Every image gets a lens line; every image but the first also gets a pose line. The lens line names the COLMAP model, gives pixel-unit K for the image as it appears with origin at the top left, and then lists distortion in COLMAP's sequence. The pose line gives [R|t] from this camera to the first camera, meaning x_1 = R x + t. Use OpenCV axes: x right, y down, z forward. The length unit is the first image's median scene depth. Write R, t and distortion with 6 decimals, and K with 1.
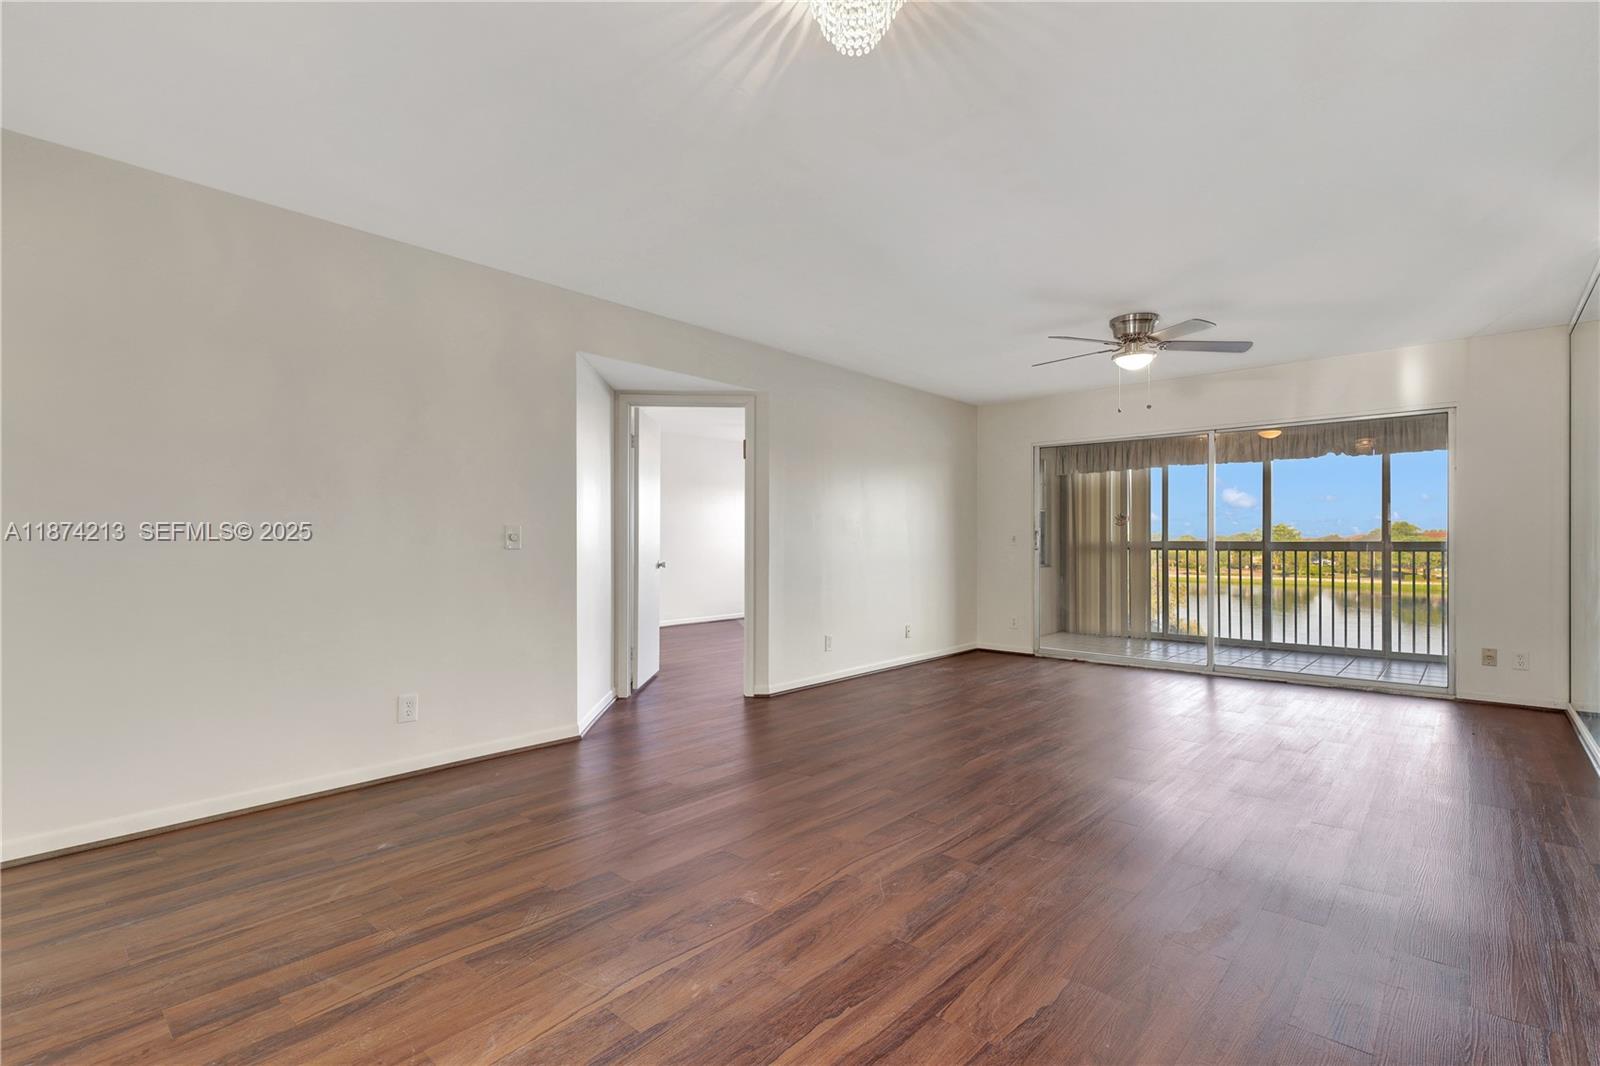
lens RADIAL K [[738.6, 0, 792.4], [0, 738.6, 540.2], [0, 0, 1]] dist [0.002077, 0.000466]
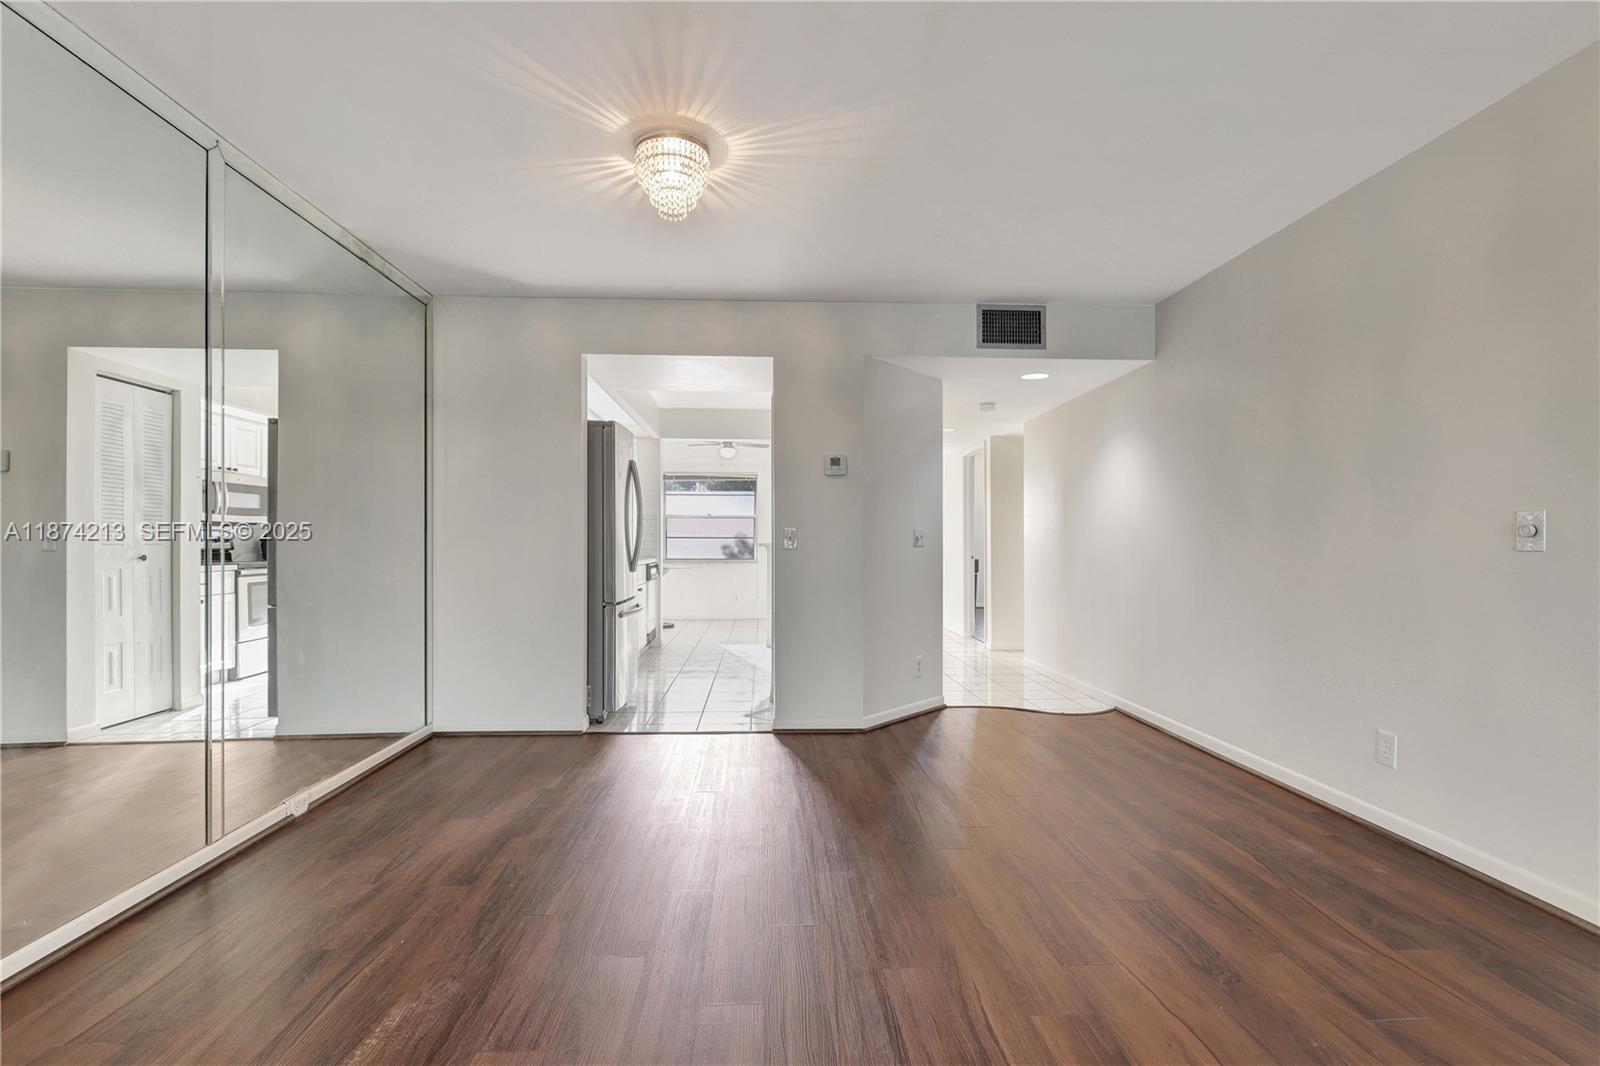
lens RADIAL K [[738.6, 0, 795.7], [0, 738.6, 537.1], [0, 0, 1]] dist [0.002077, 0.000466]
pose [[-0.703085, -0.004265, -0.711093, 0.563830], [0.006548, 0.999901, -0.012471, 0.007124], [0.711075, -0.013424, -0.702988, 1.270769]]
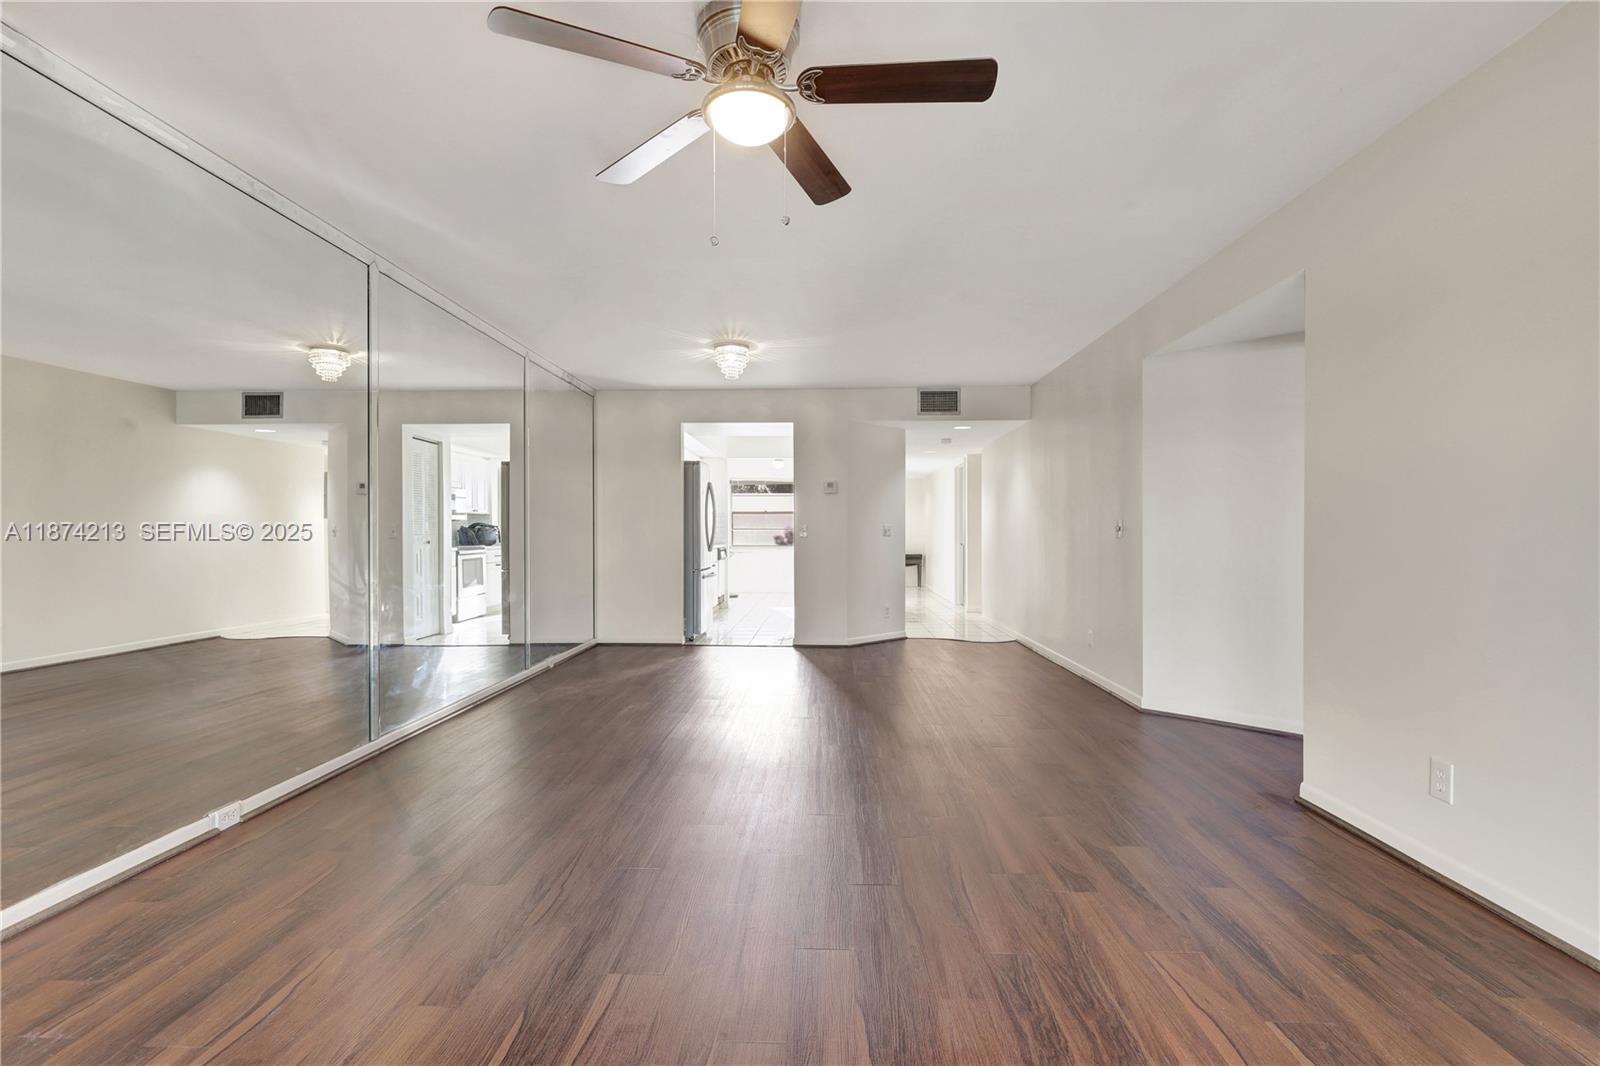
lens RADIAL K [[738.6, 0, 802.8], [0, 738.6, 535.3], [0, 0, 1]] dist [0.002077, 0.000466]
pose [[-0.758823, 0.002888, -0.651290, 1.101590], [0.005372, 0.999984, -0.001825, 0.009731], [0.651274, -0.004884, -0.758827, 2.053000]]
